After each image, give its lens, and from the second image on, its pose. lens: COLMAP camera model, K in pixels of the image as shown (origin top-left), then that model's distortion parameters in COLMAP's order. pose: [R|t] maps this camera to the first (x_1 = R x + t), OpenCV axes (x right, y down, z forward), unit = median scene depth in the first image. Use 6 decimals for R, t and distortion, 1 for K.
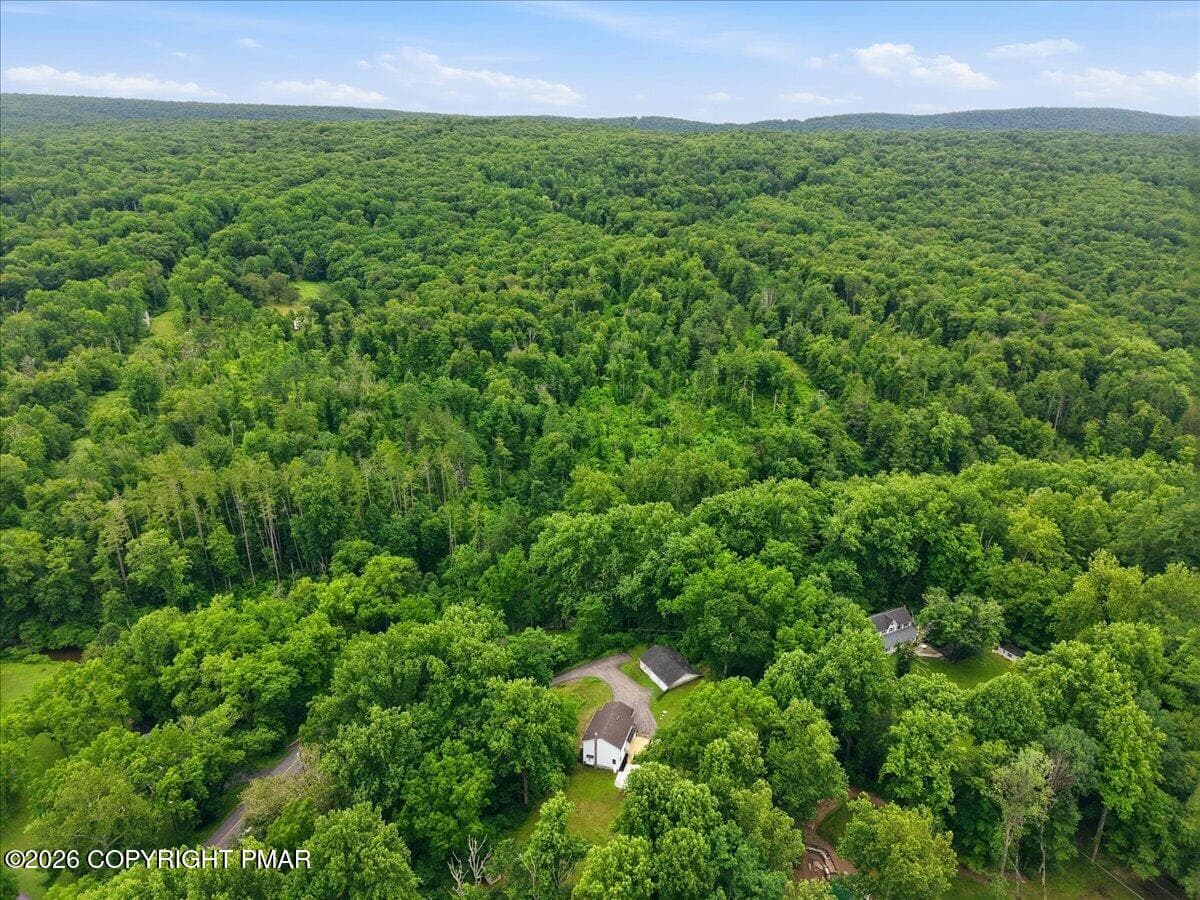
lens RADIAL K [[1001.1, 0, 534.9], [0, 1001.1, 450.8], [0, 0, 1]] dist [0.219570, -0.587453]
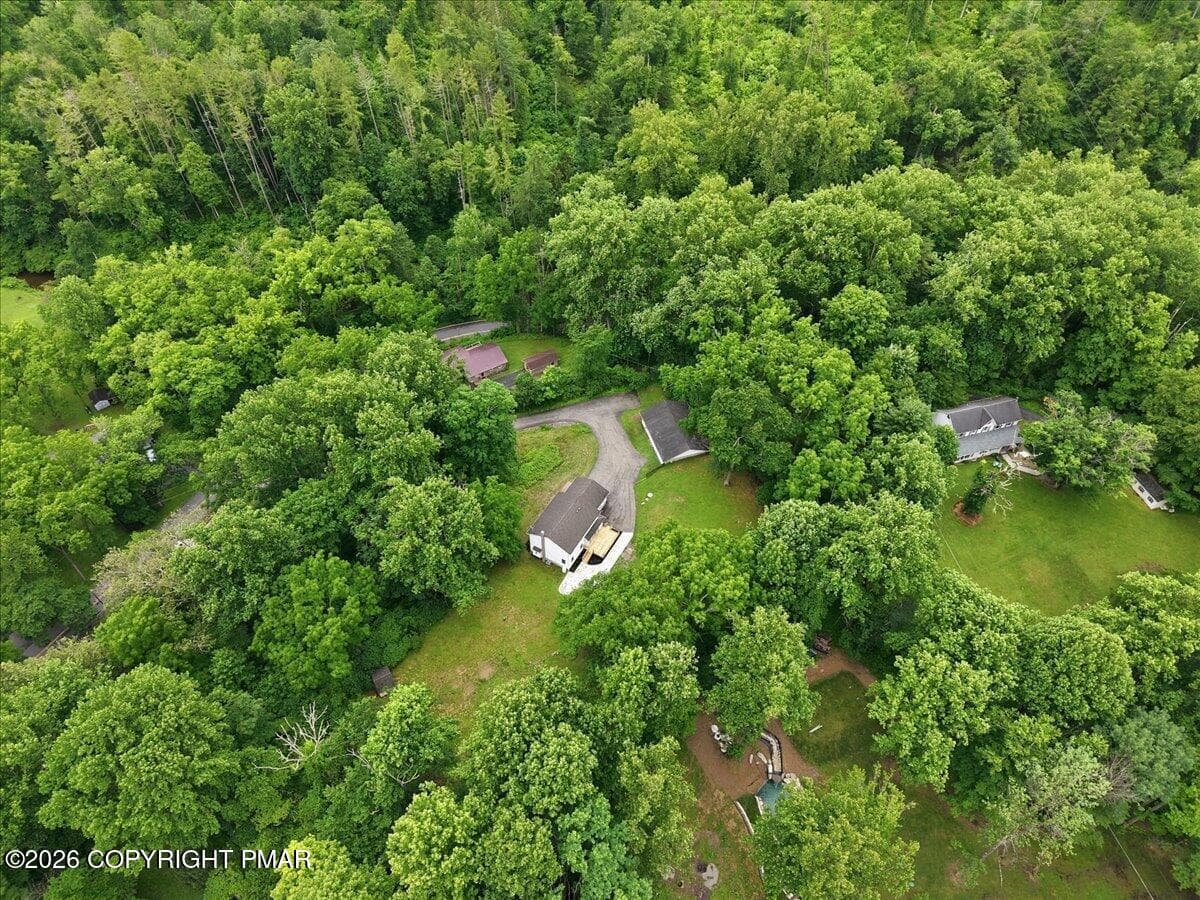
lens RADIAL K [[831.2, 0, 600.0], [0, 831.2, 450.0], [0, 0, 1]] dist [0.027763, -0.022522]
pose [[0.979205, 0.156246, -0.129403, 0.152684], [-0.062716, 0.839740, 0.539355, -0.112986], [0.192936, -0.520023, 0.832076, 0.422095]]
